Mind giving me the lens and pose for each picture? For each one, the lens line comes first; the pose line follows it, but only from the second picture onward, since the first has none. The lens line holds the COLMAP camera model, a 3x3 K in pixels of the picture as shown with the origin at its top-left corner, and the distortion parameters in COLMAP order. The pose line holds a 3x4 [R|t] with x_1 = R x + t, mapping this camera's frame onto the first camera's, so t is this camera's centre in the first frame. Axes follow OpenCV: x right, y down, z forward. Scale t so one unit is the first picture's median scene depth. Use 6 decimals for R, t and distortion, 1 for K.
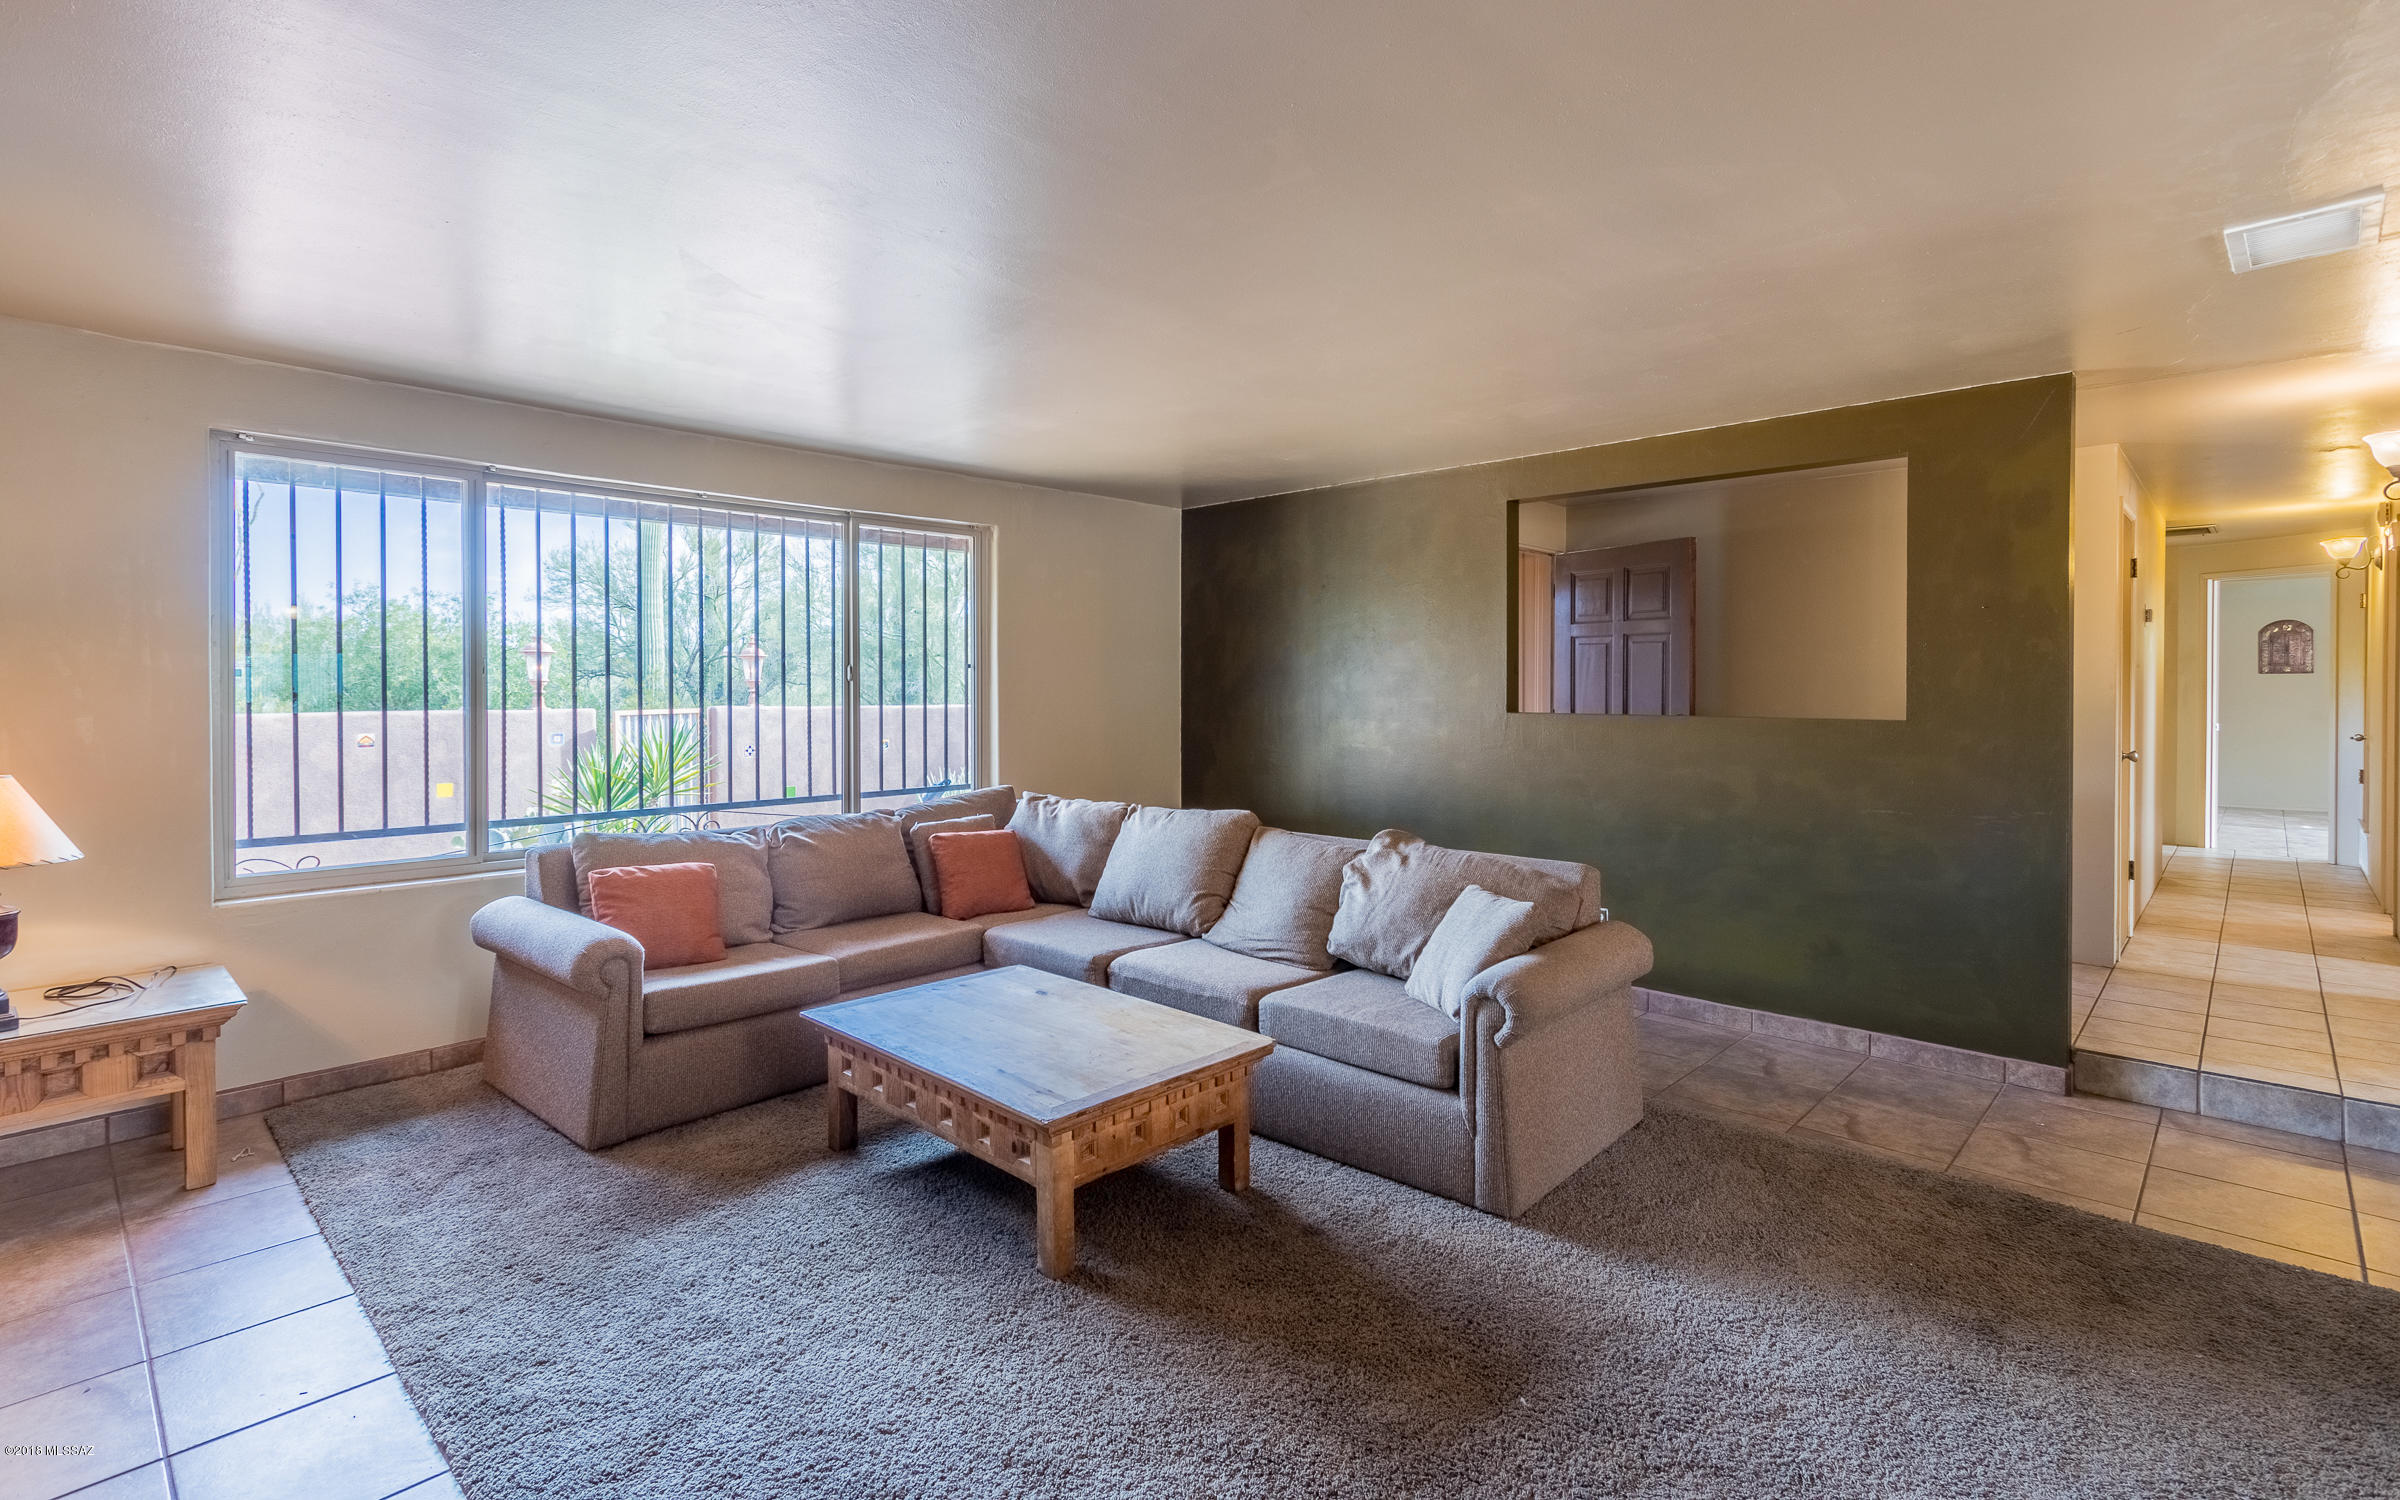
lens RADIAL K [[1105.7, 0, 1158.2], [0, 1105.7, 704.7], [0, 0, 1]] dist [0.002339, -0.000354]
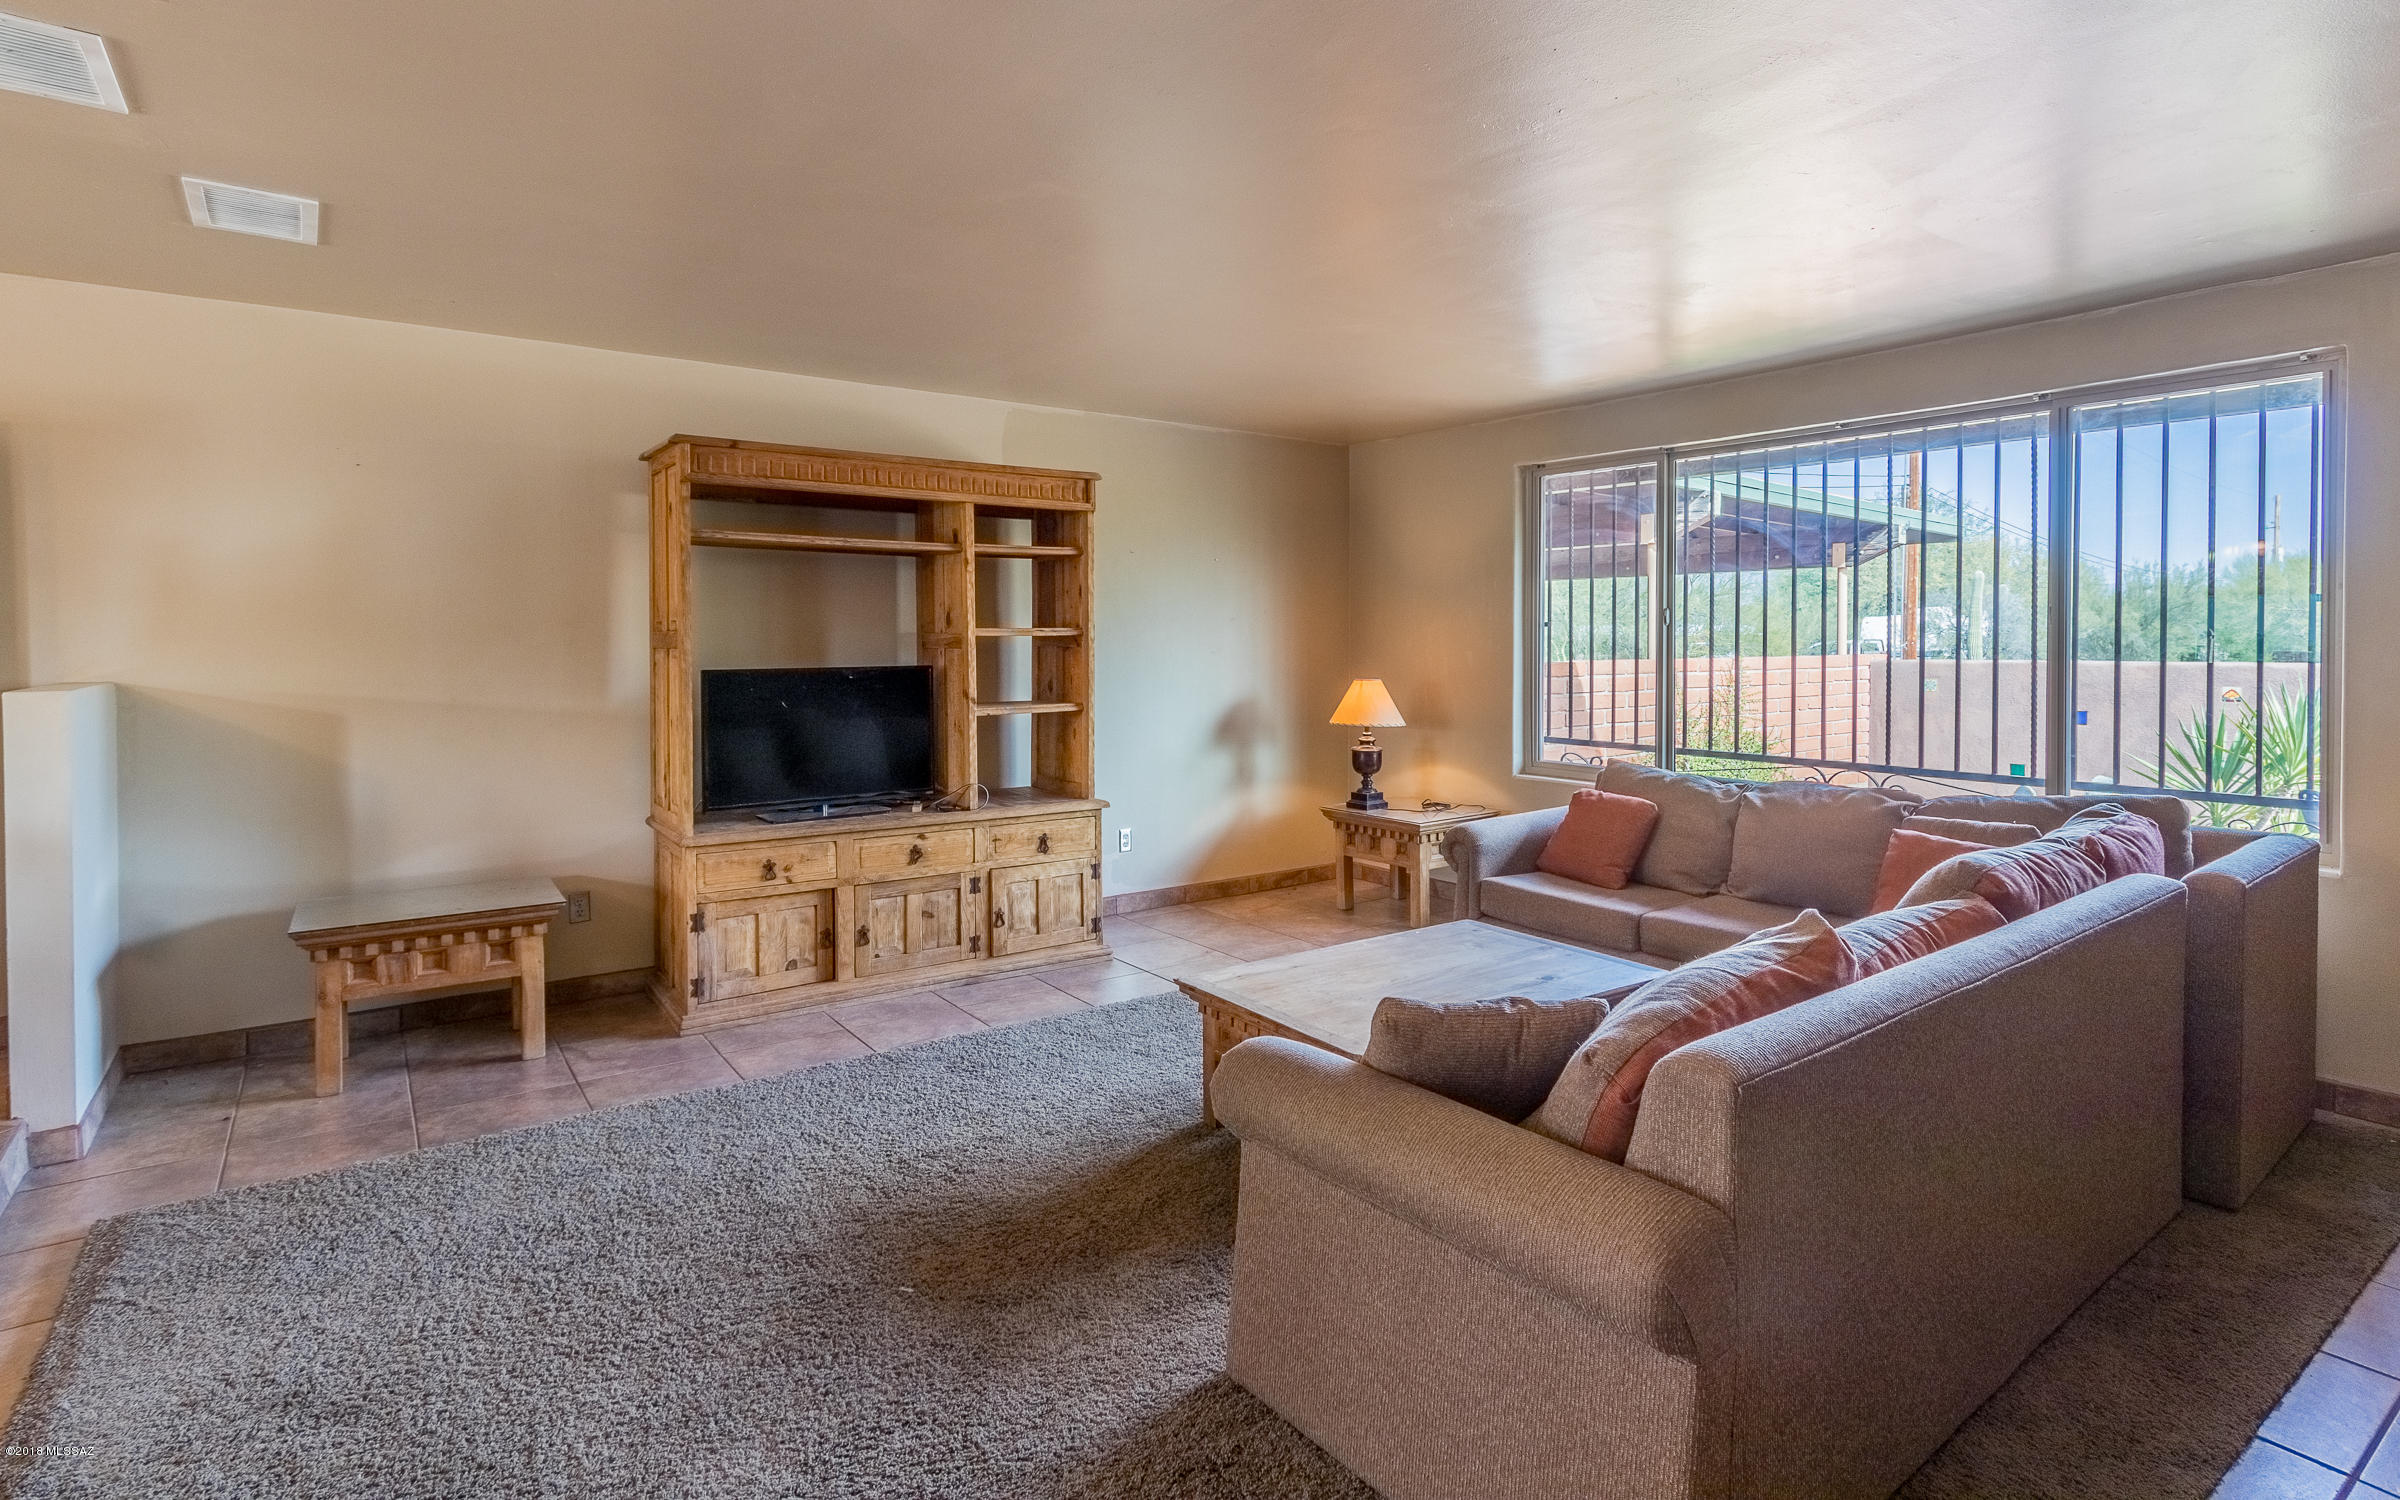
lens RADIAL K [[1151.8, 0, 1202.8], [0, 1151.8, 717.2], [0, 0, 1]] dist [0.004262, 0.000345]
pose [[-0.140533, 0.072787, -0.987397, 0.613645], [-0.017144, 0.996966, 0.075933, -0.011813], [0.989928, 0.027599, -0.138859, 0.602180]]
